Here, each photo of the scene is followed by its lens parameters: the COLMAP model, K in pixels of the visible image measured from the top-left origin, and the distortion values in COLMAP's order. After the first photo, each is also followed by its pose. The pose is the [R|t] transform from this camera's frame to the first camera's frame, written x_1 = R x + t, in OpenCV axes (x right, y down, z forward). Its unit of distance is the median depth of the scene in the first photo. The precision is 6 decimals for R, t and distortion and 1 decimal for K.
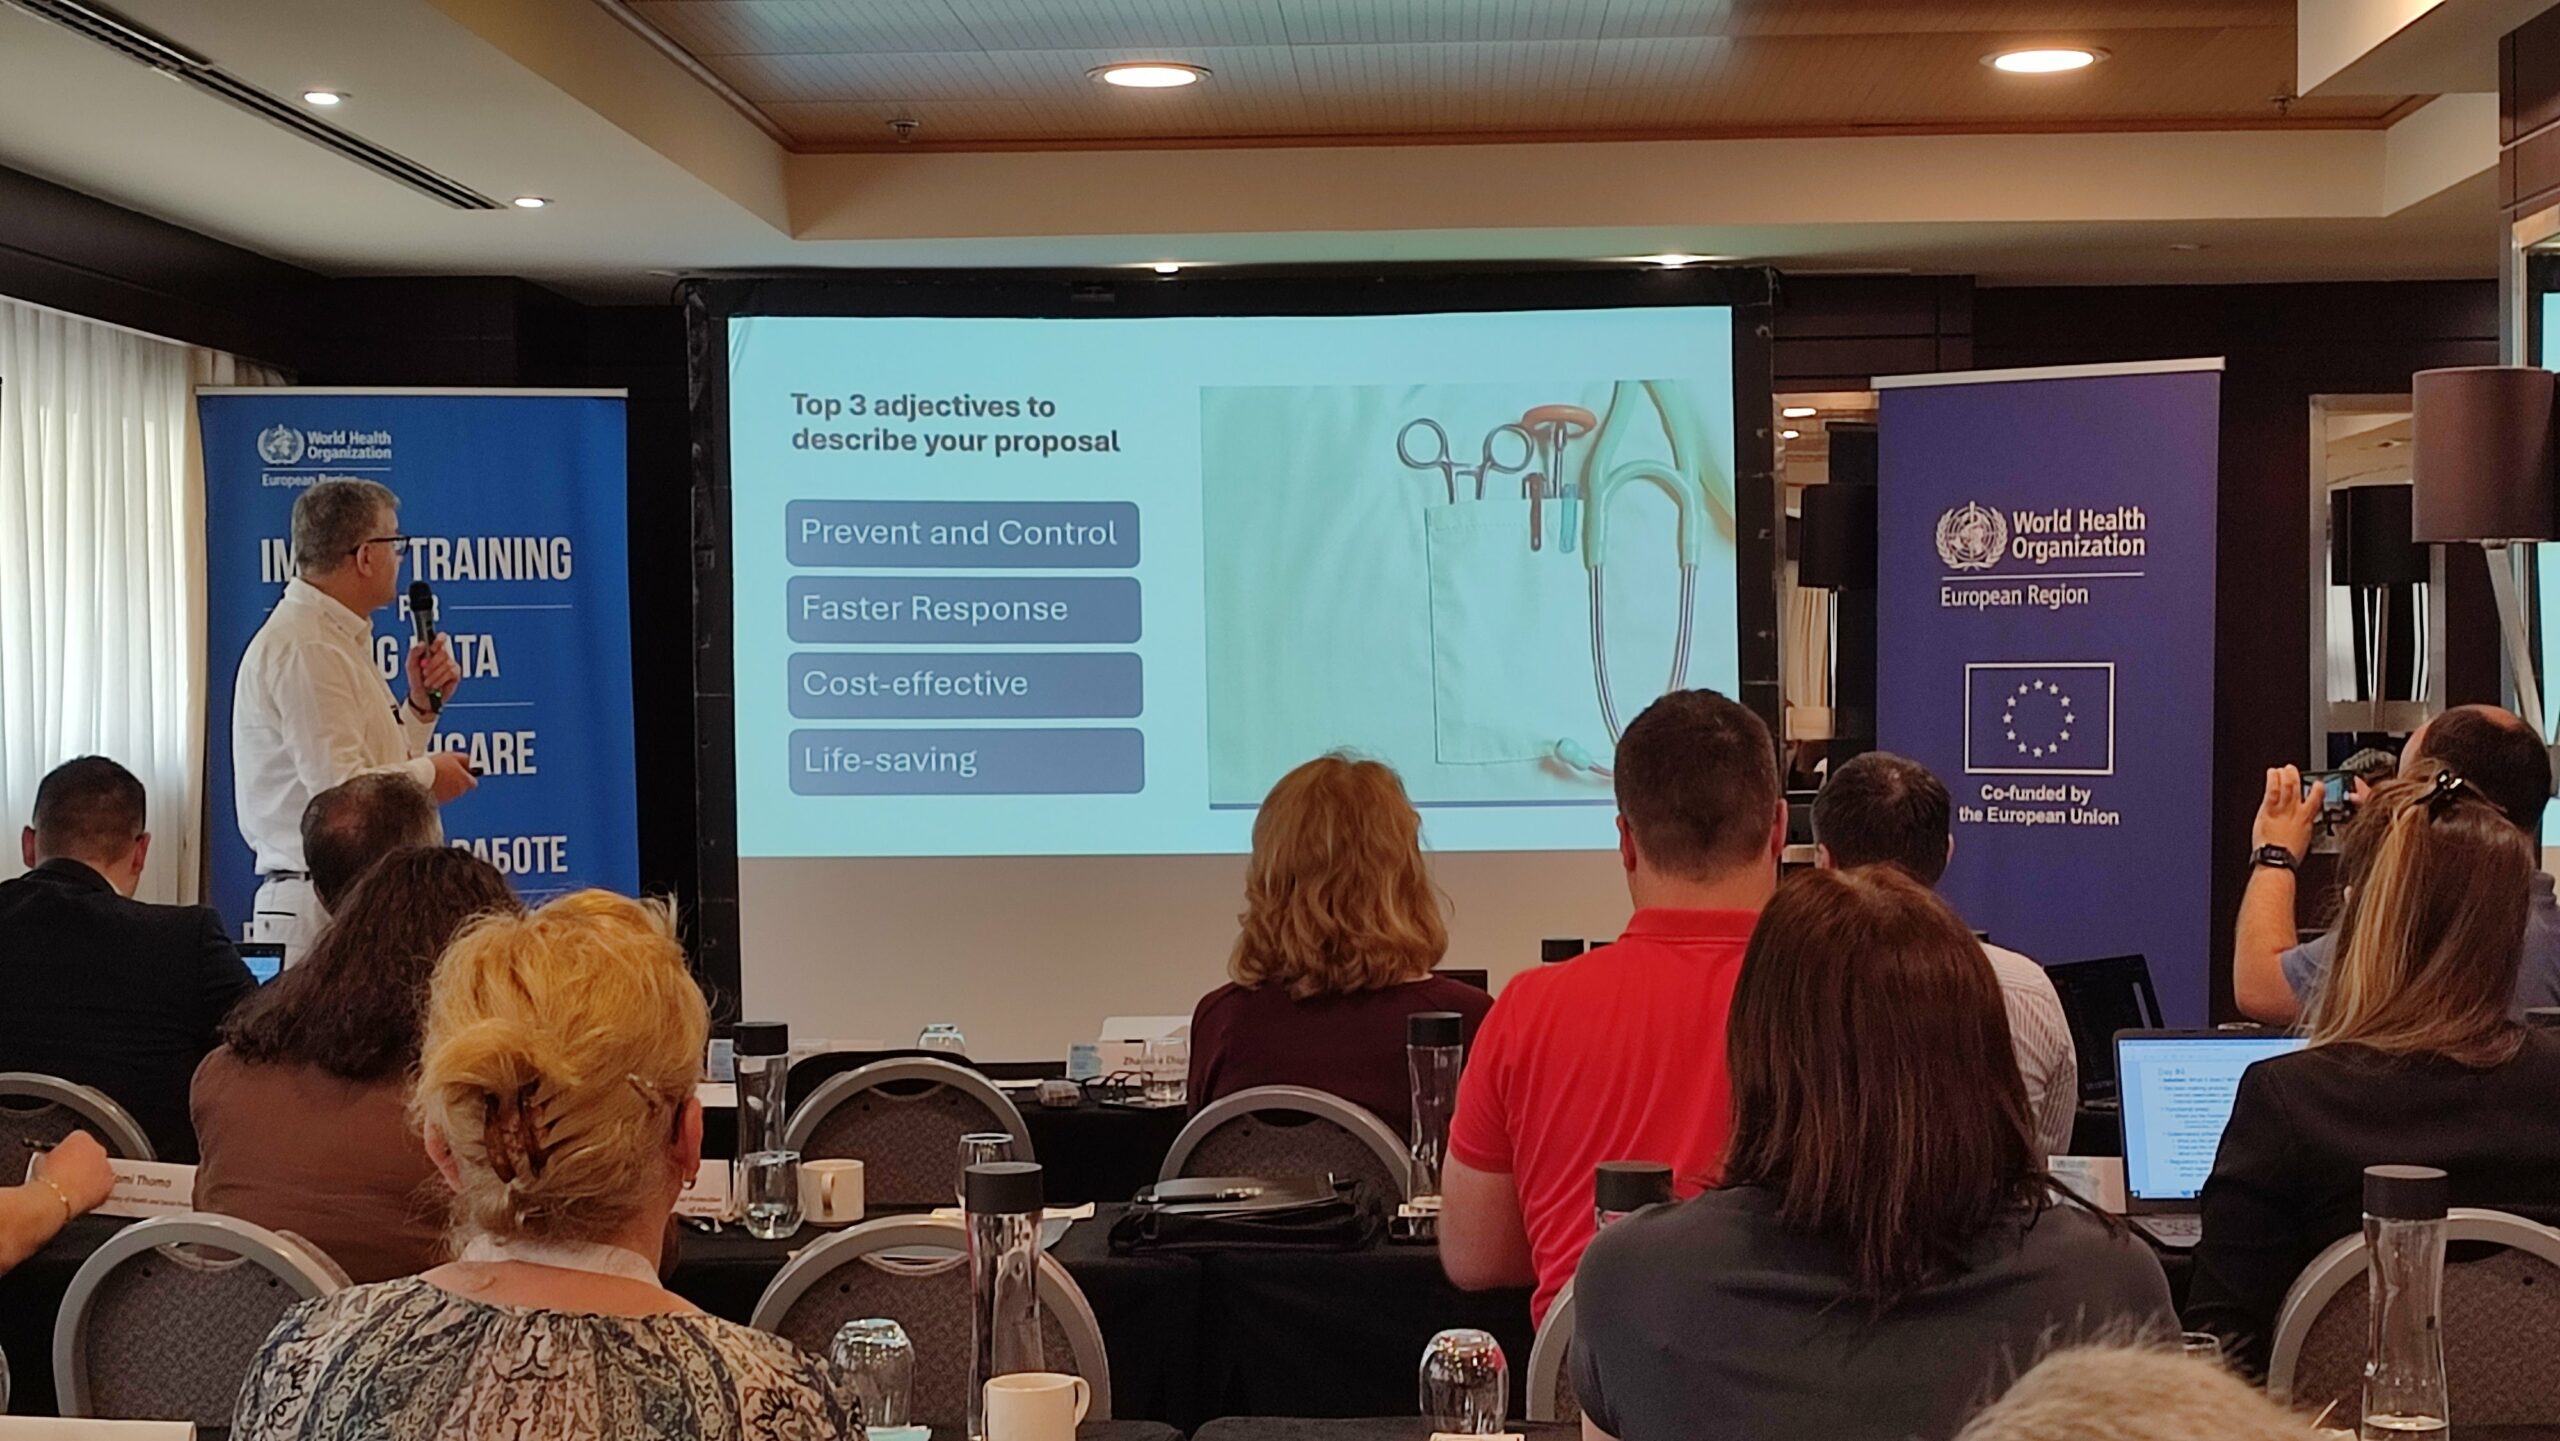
lens RADIAL K [[3607.4, 0, 1280.0], [0, 3607.4, 720.5], [0, 0, 1]] dist [0.116185, -0.681192]
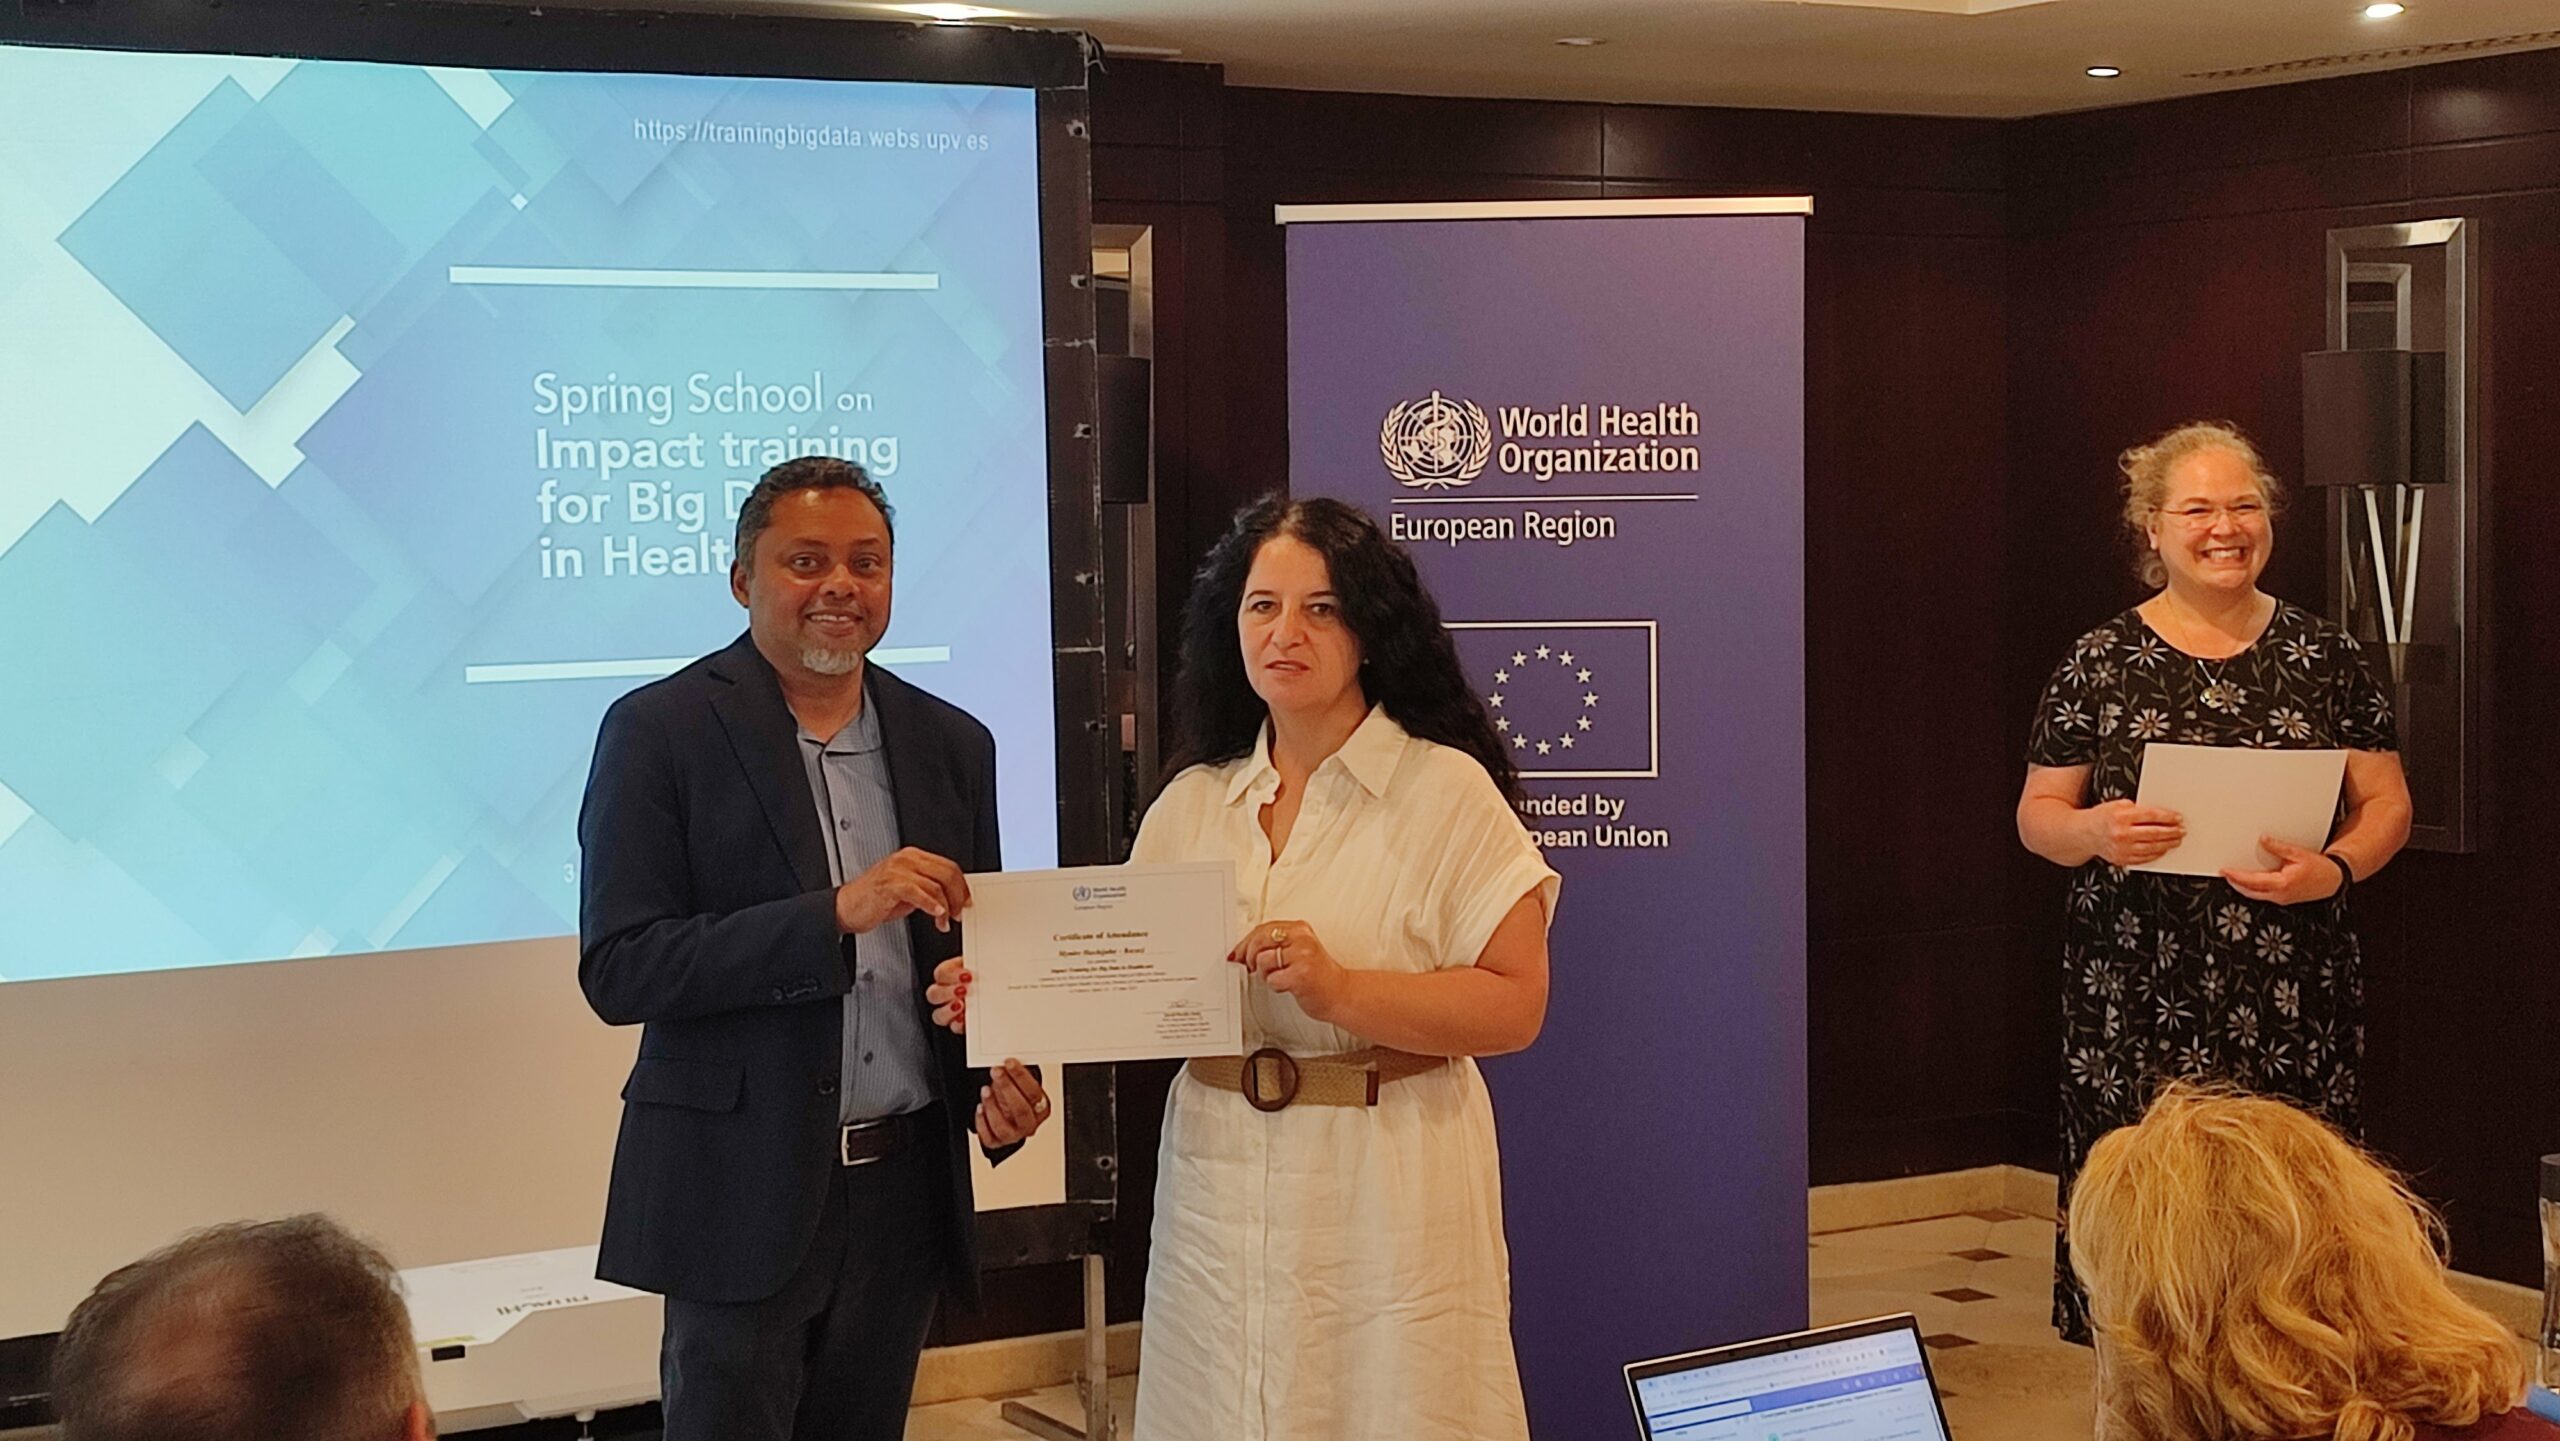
lens RADIAL K [[3607.4, 0, 1280.0], [0, 3607.4, 720.5], [0, 0, 1]] dist [0.116185, -0.681192]
pose [[0.844622, -0.039086, 0.533935, -0.210635], [0.013469, 0.998567, 0.051793, -0.033731], [-0.535194, -0.036554, 0.843938, 0.430129]]
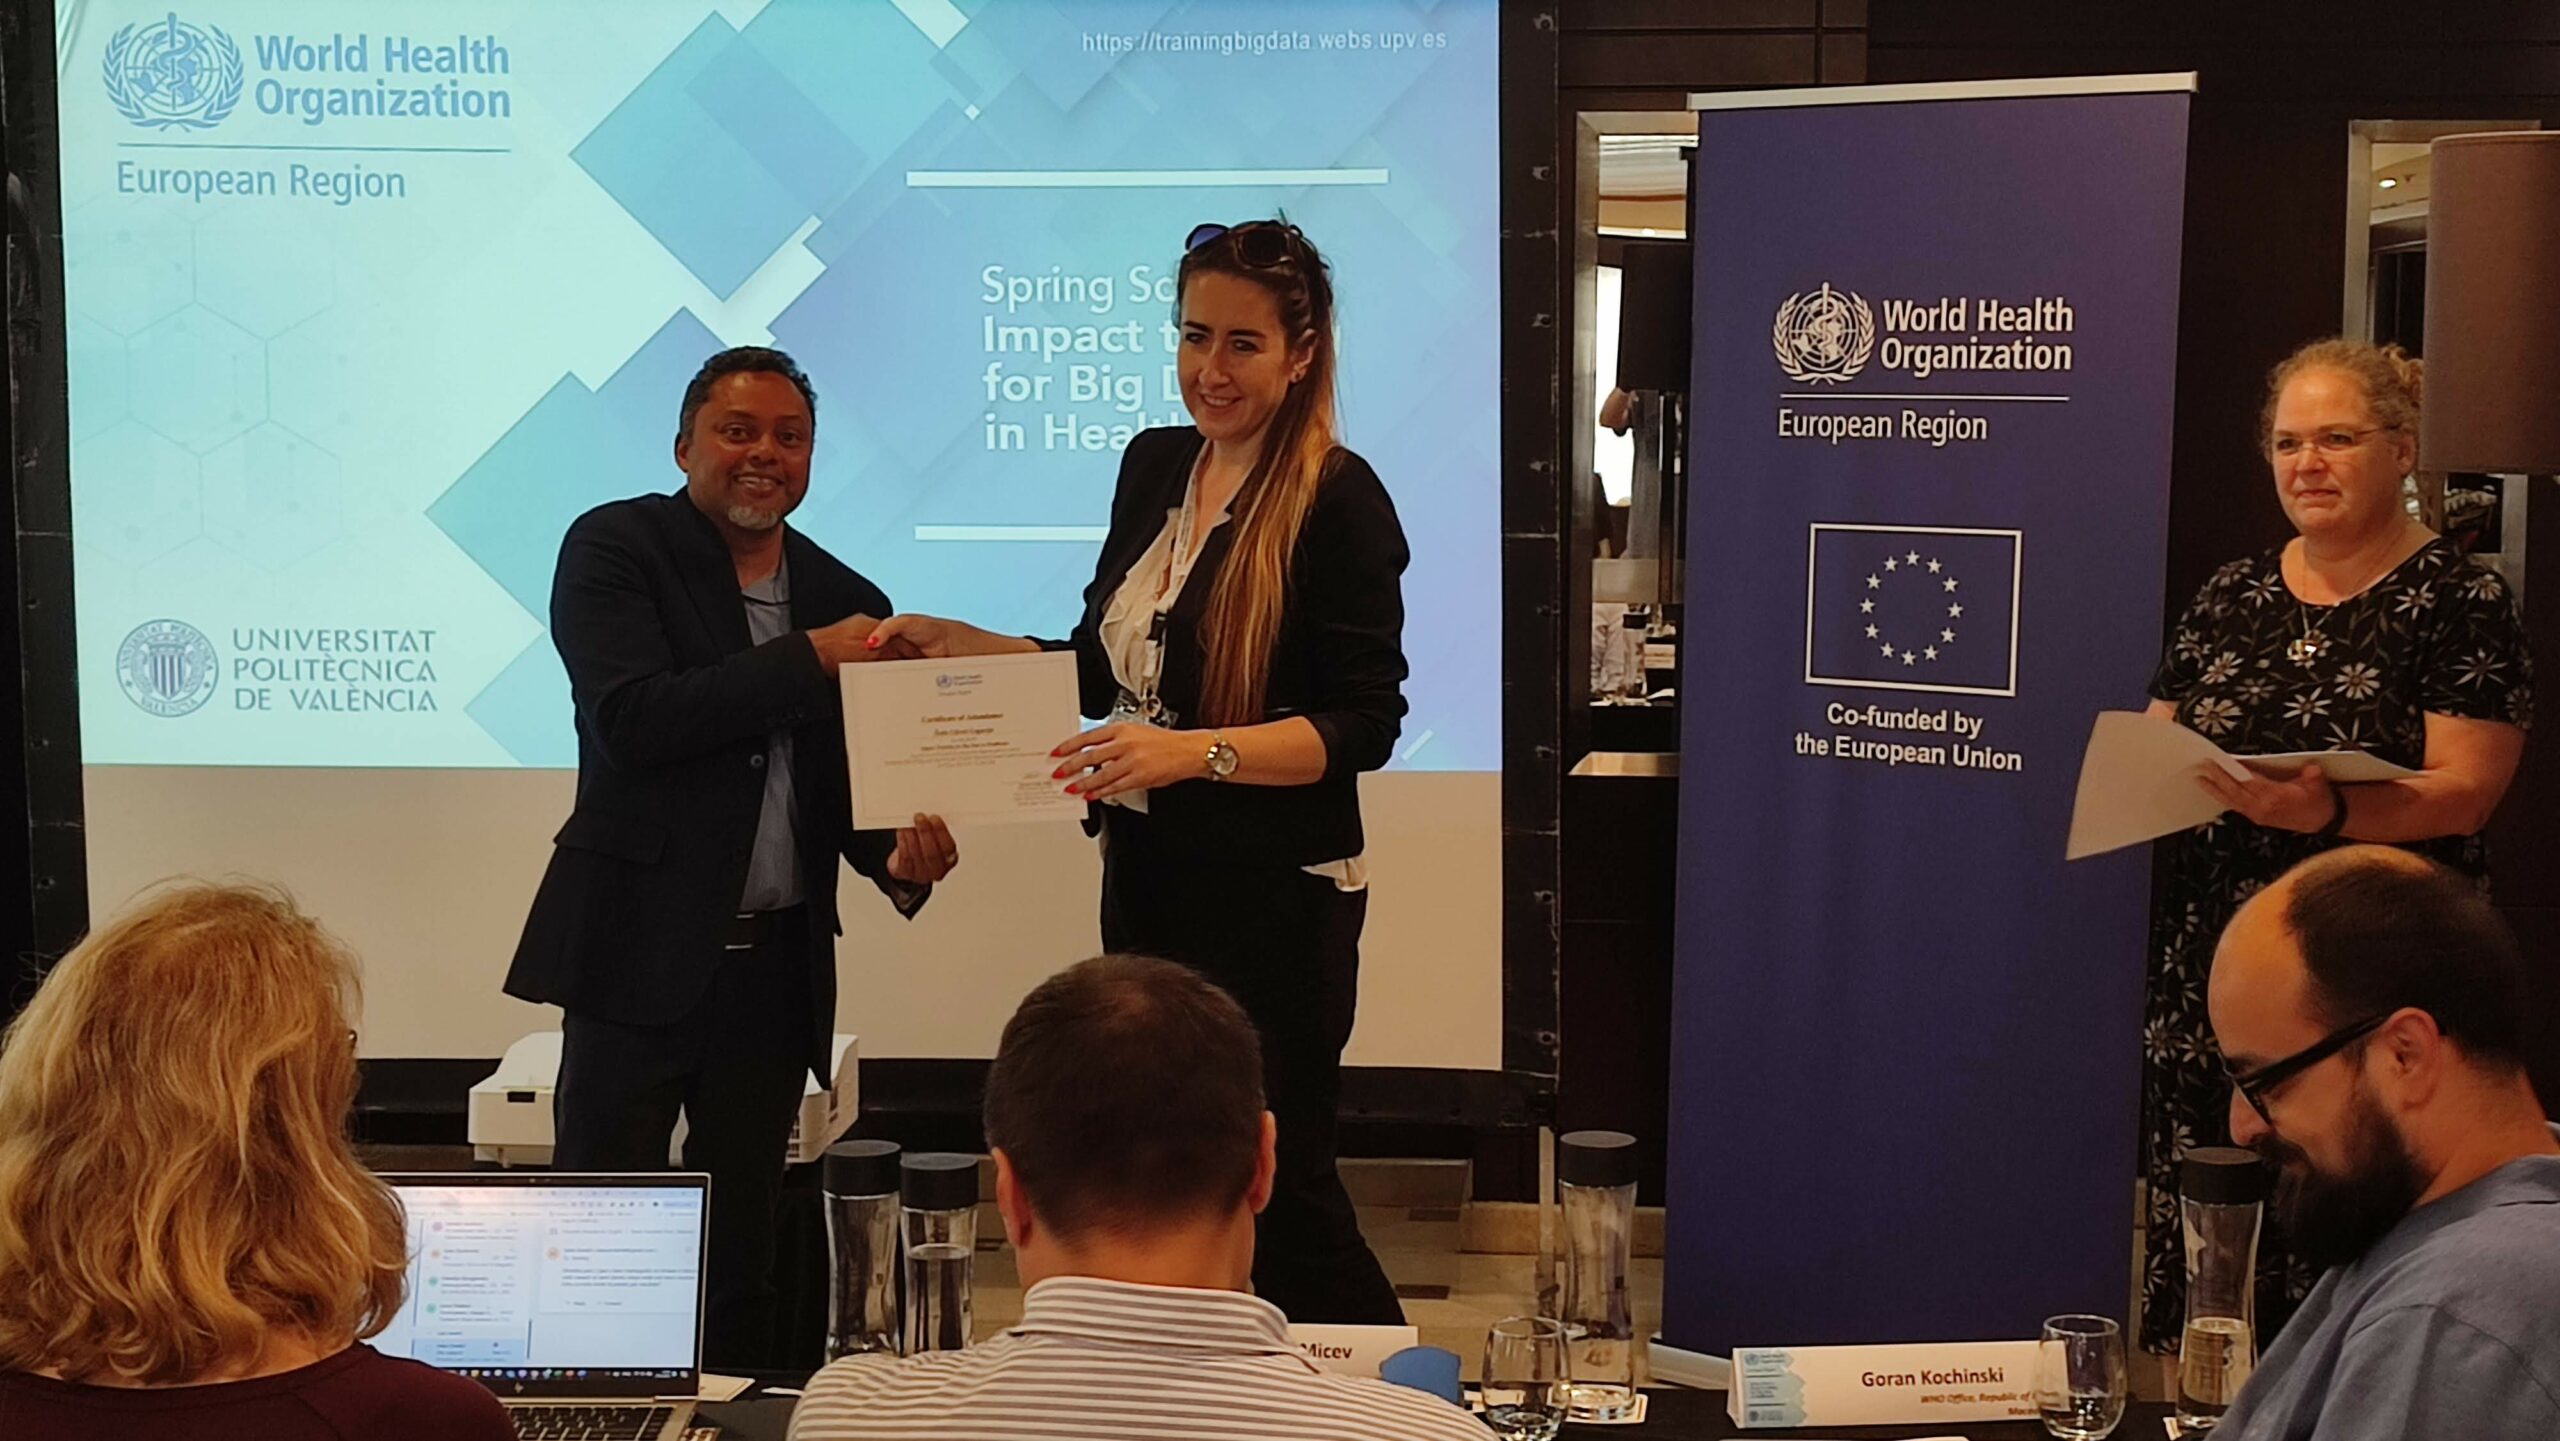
lens RADIAL K [[3607.4, 0, 1280.0], [0, 3607.4, 720.5], [0, 0, 1]] dist [0.116185, -0.681192]
pose [[0.999505, 0.012724, -0.028781, 0.111112], [-0.010098, 0.995926, 0.089604, -0.038922], [0.029804, -0.089269, 0.995562, 0.321402]]
